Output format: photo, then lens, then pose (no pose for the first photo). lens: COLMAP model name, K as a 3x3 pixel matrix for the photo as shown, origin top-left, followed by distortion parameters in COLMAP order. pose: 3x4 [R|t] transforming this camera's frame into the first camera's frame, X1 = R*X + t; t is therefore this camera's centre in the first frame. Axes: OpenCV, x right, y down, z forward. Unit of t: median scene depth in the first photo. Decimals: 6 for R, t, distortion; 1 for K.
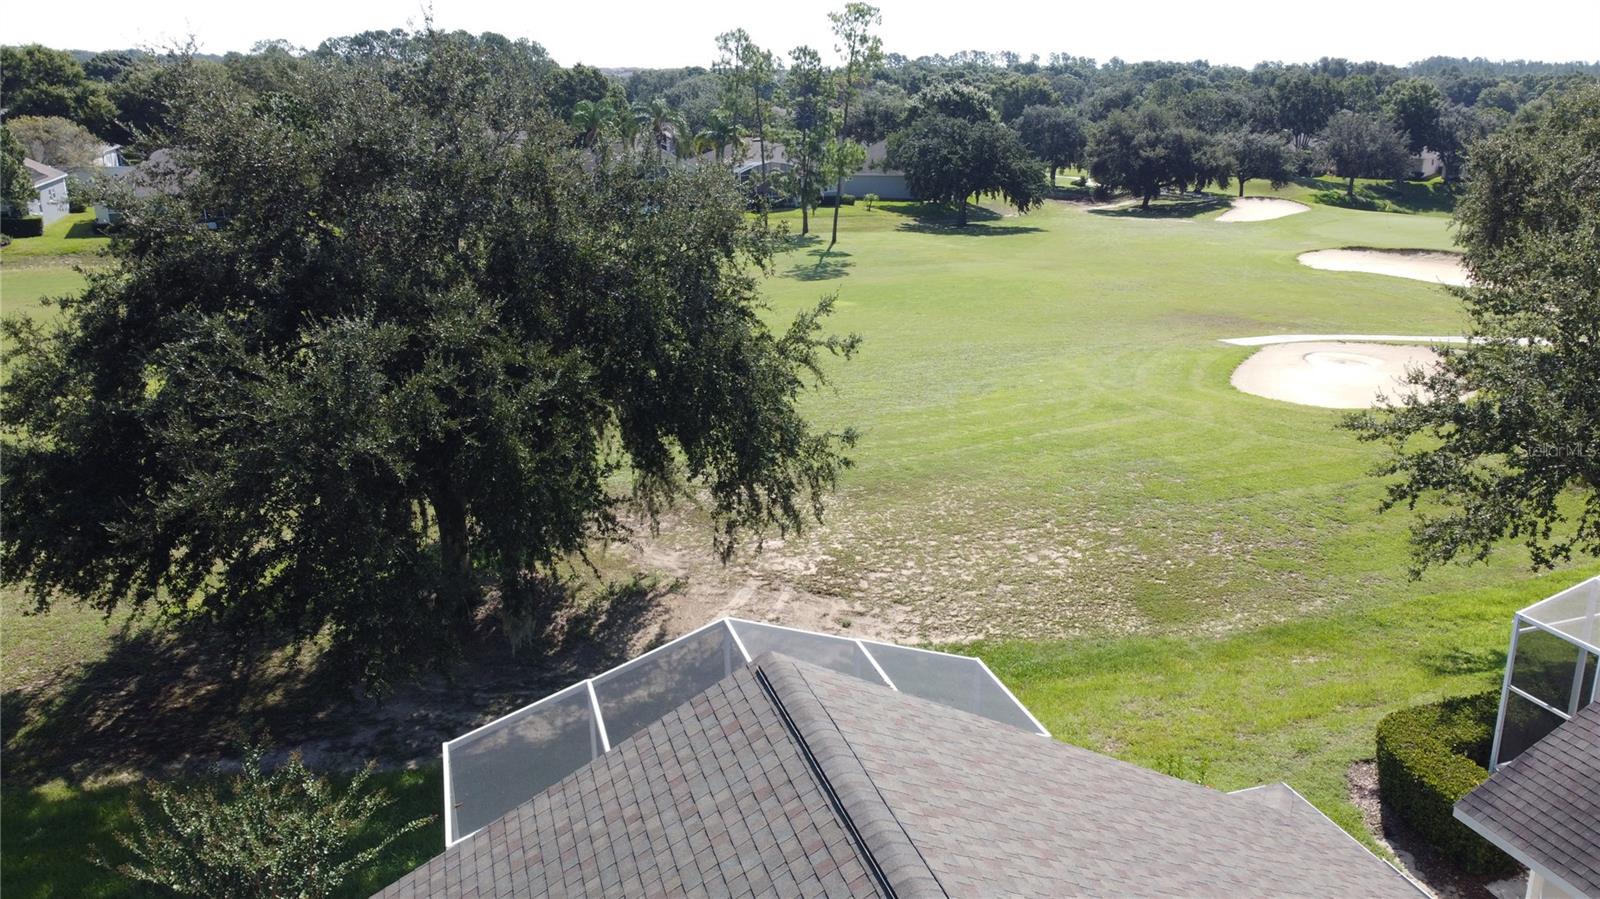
lens RADIAL K [[1299.0, 0, 800.0], [0, 1299.0, 449.5], [0, 0, 1]] dist [0.018872, 0.001617]
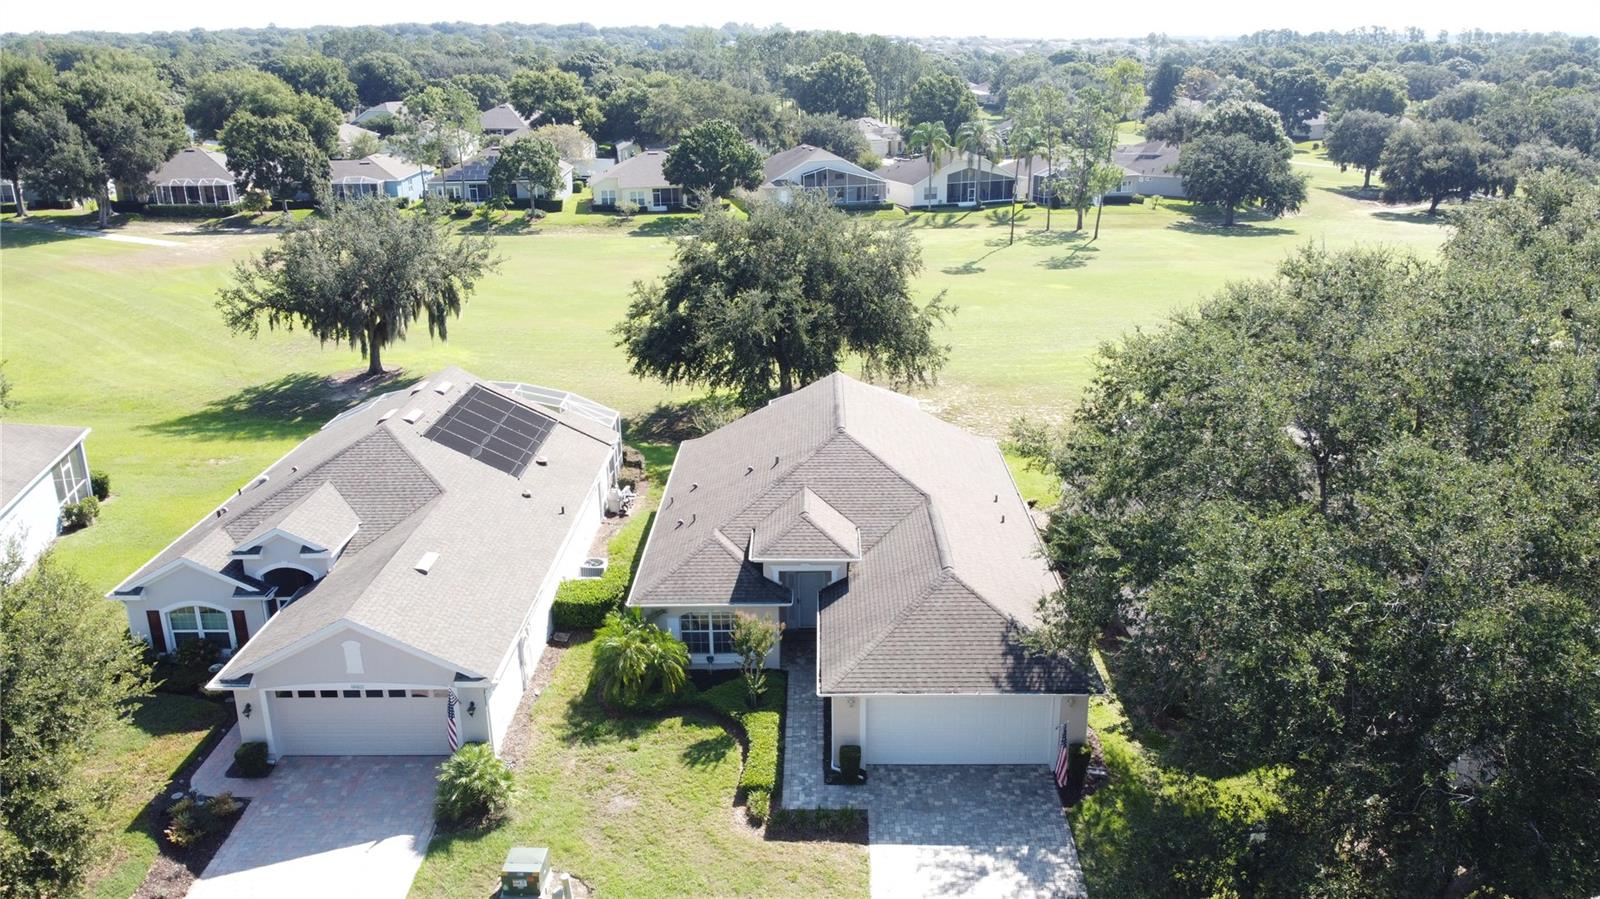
lens RADIAL K [[1225.7, 0, 800.0], [0, 1225.7, 449.5], [0, 0, 1]] dist [0.000845, -0.003175]
pose [[0.958097, 0.093267, -0.270836, 0.091058], [-0.083627, 0.995391, 0.046945, 0.020663], [0.273966, -0.022328, 0.961480, -0.278044]]
